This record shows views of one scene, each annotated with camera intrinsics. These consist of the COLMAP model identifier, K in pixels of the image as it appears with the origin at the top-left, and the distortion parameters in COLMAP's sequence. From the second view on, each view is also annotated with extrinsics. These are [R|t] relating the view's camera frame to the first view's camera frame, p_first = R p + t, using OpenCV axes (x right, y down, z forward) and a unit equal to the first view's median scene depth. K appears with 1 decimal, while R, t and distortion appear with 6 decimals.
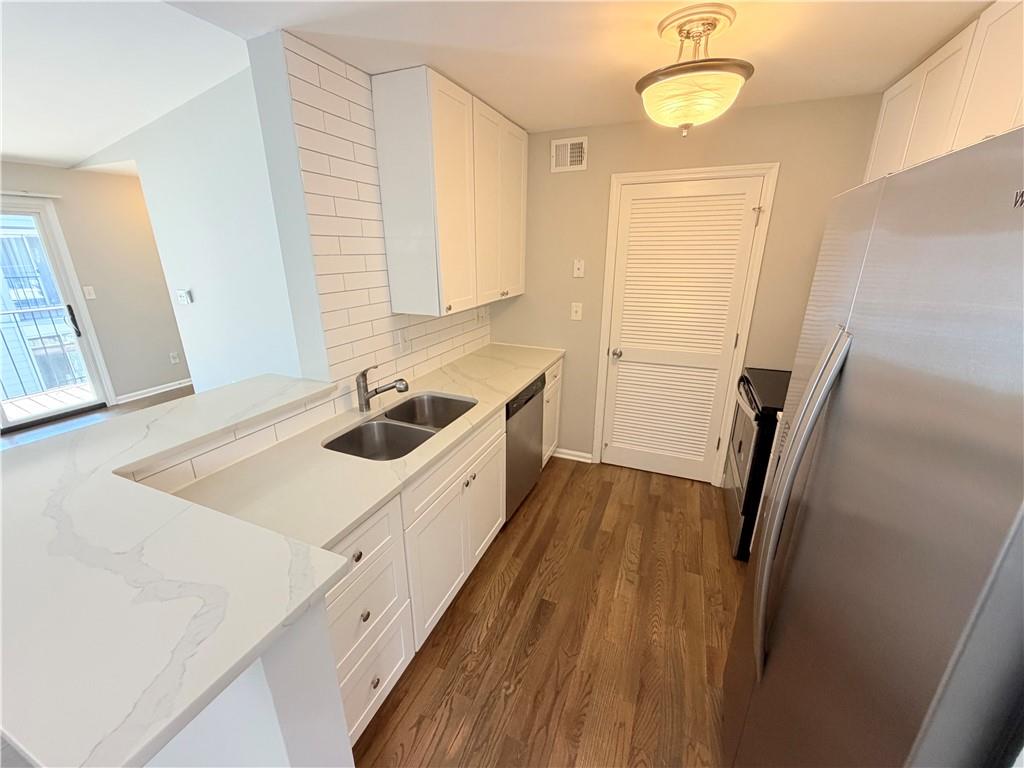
lens RADIAL K [[405.2, 0, 511.8], [0, 405.2, 385.3], [0, 0, 1]] dist [-0.001148, 0.000340]
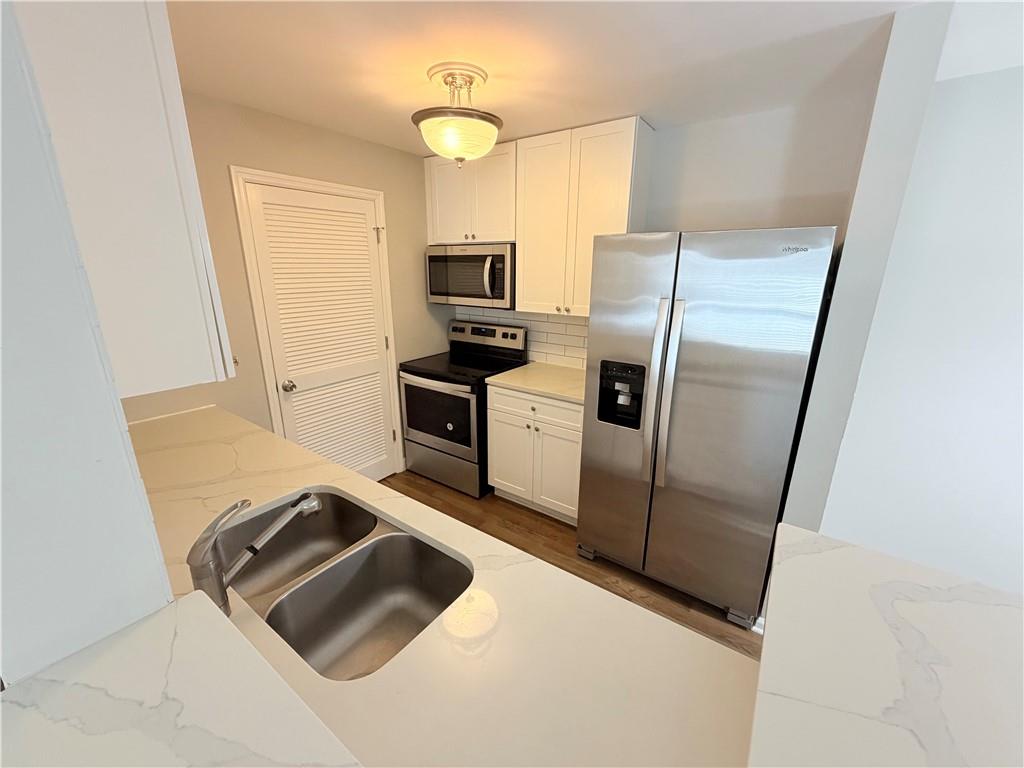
lens RADIAL K [[405.2, 0, 511.8], [0, 405.2, 385.3], [0, 0, 1]] dist [-0.001148, 0.000340]
pose [[0.223148, -0.277087, 0.934574, -0.465351], [0.305329, 0.930371, 0.202938, -0.123665], [-0.925732, 0.240067, 0.292213, 0.382738]]
